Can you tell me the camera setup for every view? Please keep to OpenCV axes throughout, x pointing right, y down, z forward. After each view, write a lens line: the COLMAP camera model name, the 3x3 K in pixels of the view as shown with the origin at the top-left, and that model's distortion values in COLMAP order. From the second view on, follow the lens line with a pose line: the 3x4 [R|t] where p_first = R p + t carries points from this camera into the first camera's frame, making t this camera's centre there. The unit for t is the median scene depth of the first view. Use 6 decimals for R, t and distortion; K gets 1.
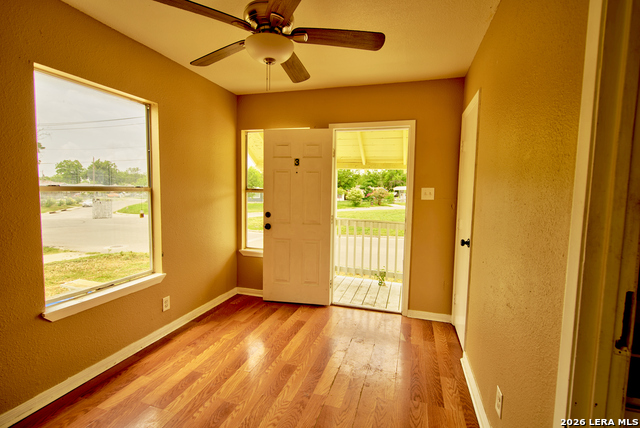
lens RADIAL K [[290.5, 0, 321.9], [0, 290.5, 211.8], [0, 0, 1]] dist [-0.000552, 0.000112]
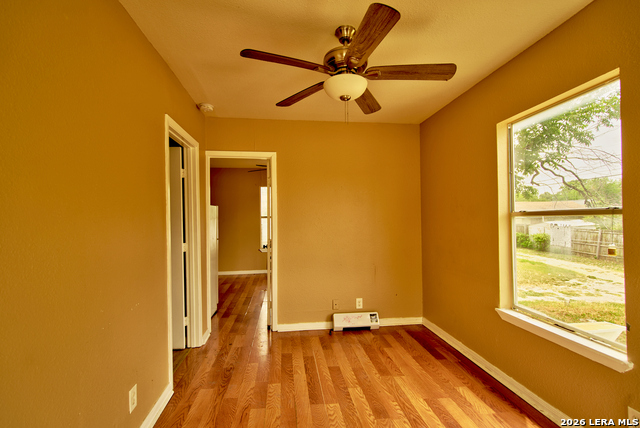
lens RADIAL K [[290.5, 0, 318.0], [0, 290.5, 215.6], [0, 0, 1]] dist [-0.000552, 0.000112]
pose [[-0.912850, -0.014237, -0.408046, 0.305792], [-0.035342, 0.998396, 0.044230, -0.092716], [0.406762, 0.054797, -0.911889, 1.679039]]
